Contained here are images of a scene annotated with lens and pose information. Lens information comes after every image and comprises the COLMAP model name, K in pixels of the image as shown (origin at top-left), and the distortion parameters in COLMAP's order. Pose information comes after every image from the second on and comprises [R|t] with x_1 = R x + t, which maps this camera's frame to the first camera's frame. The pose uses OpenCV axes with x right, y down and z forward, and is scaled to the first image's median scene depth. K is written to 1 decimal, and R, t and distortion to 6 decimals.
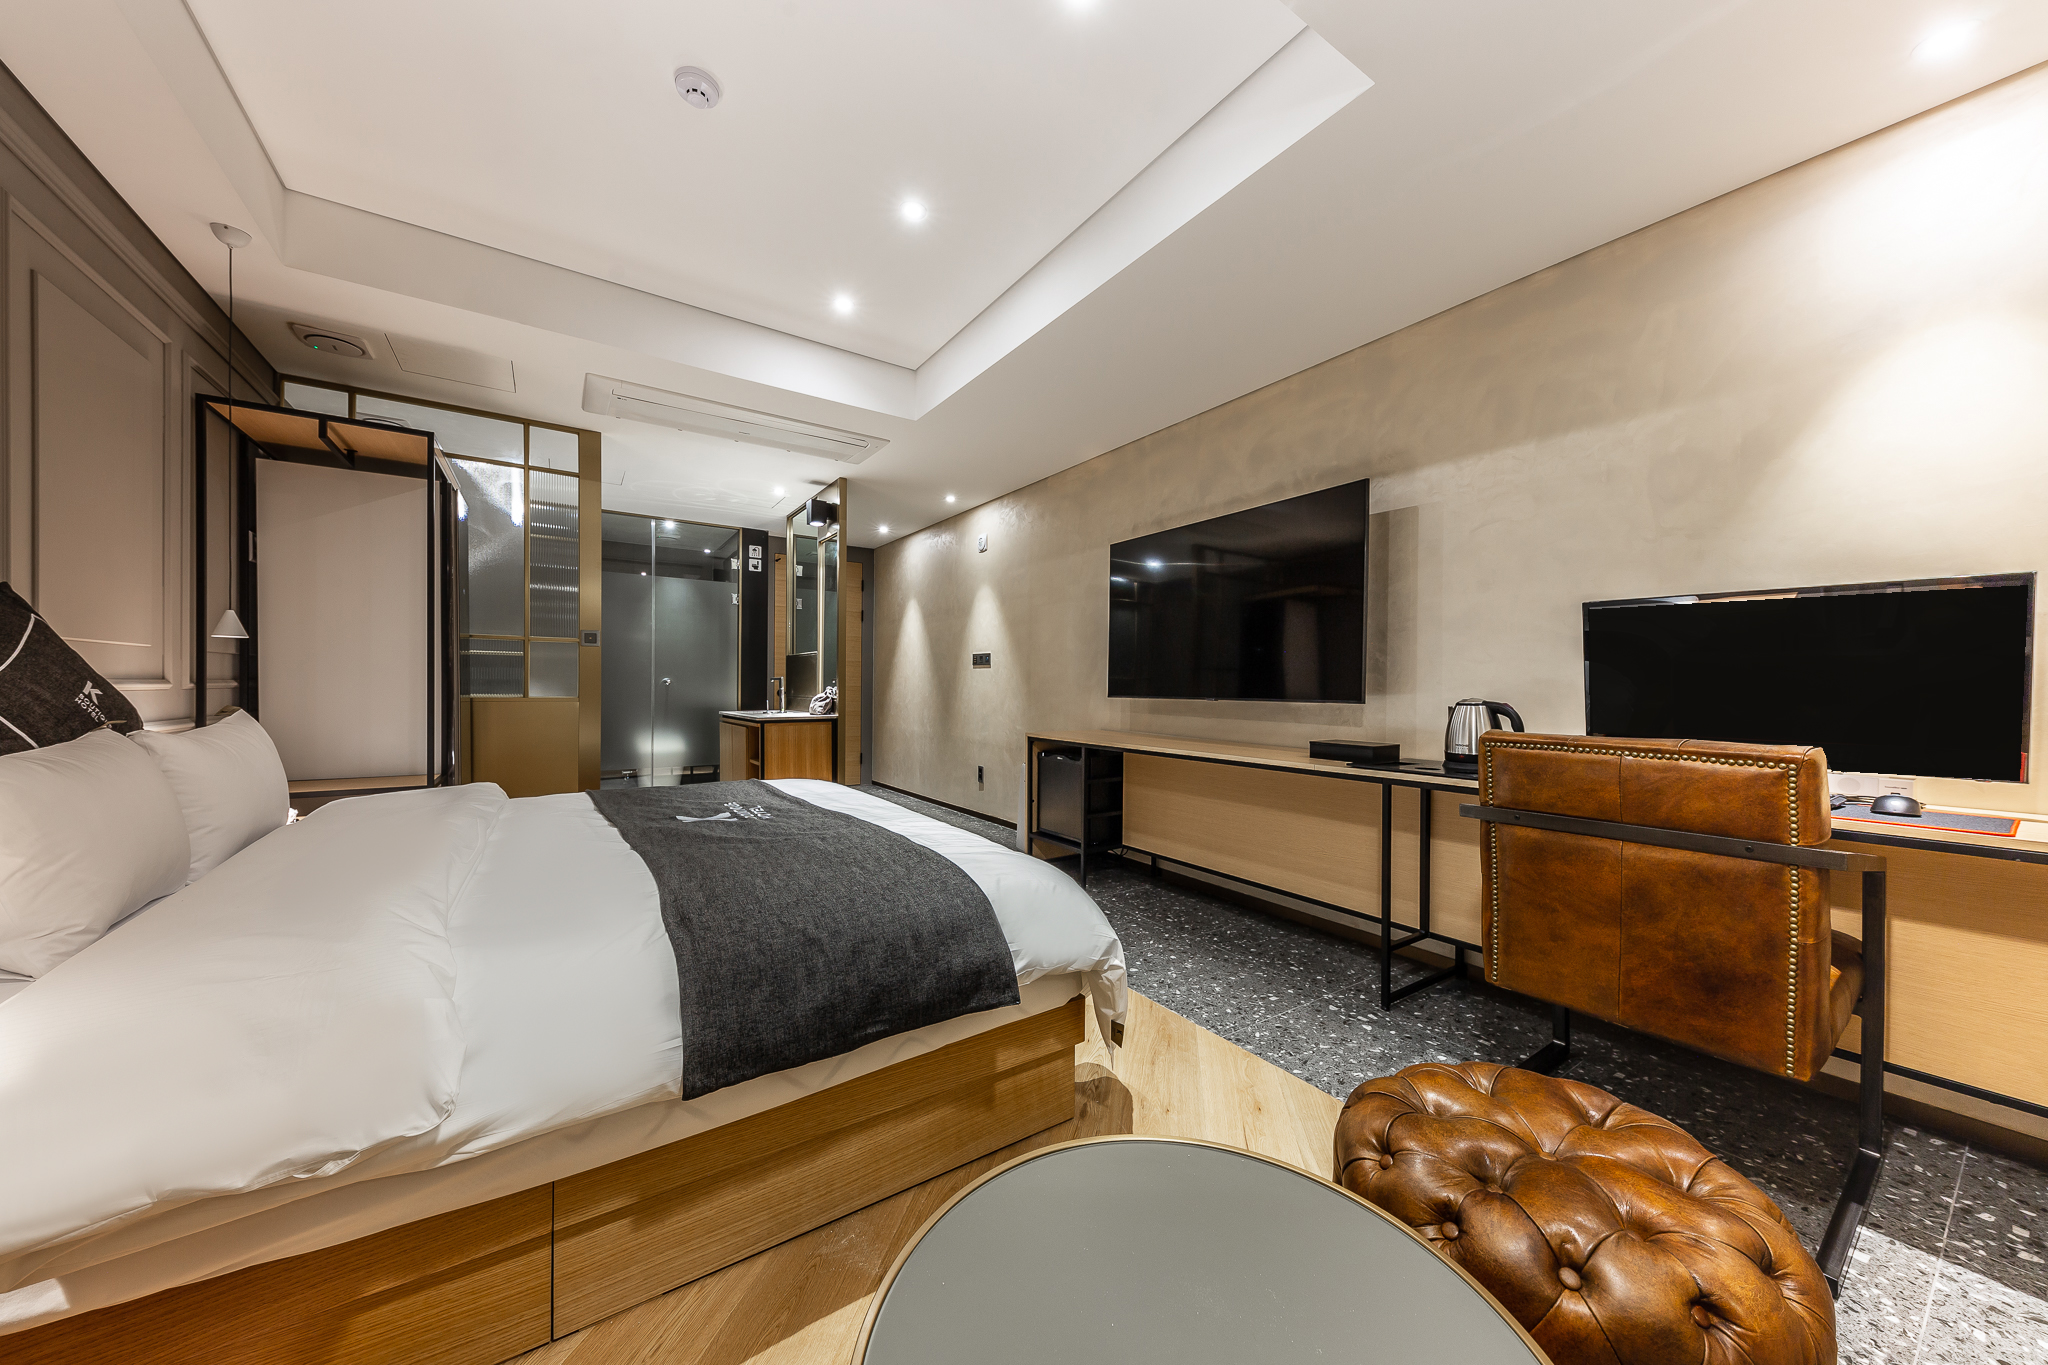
lens RADIAL K [[703.9, 0, 1028.7], [0, 703.9, 690.2], [0, 0, 1]] dist [0.008065, -0.000381]
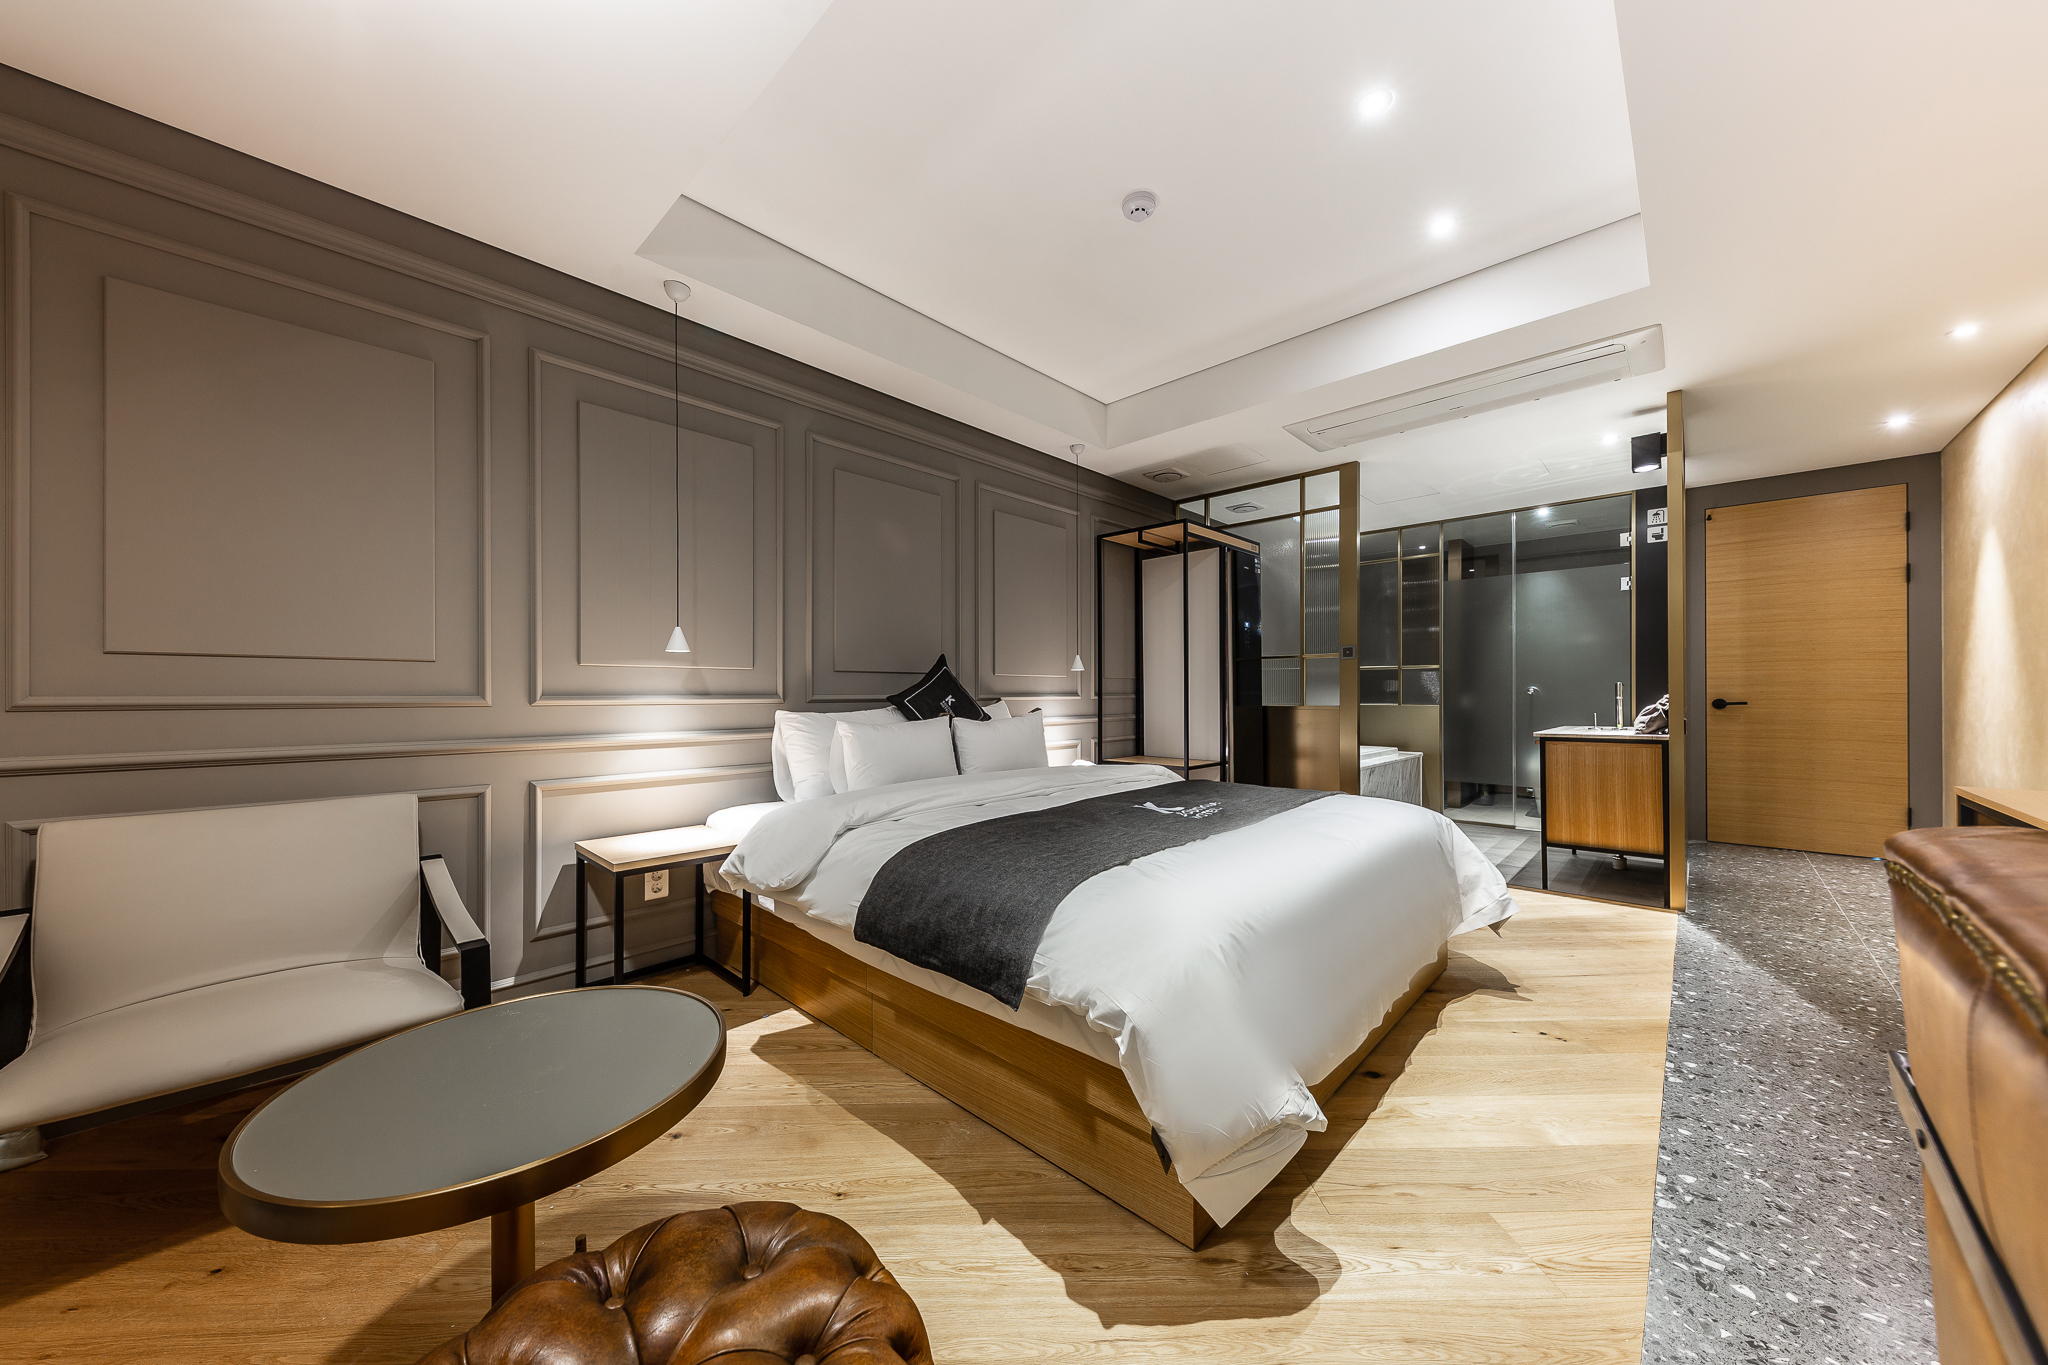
lens RADIAL K [[703.9, 0, 1020.8], [0, 703.9, 692.3], [0, 0, 1]] dist [0.008065, -0.000381]
pose [[0.202156, -0.012499, -0.979273, 0.346456], [0.000286, 0.999919, -0.012704, 0.002184], [0.979353, 0.002288, 0.202144, 0.287424]]
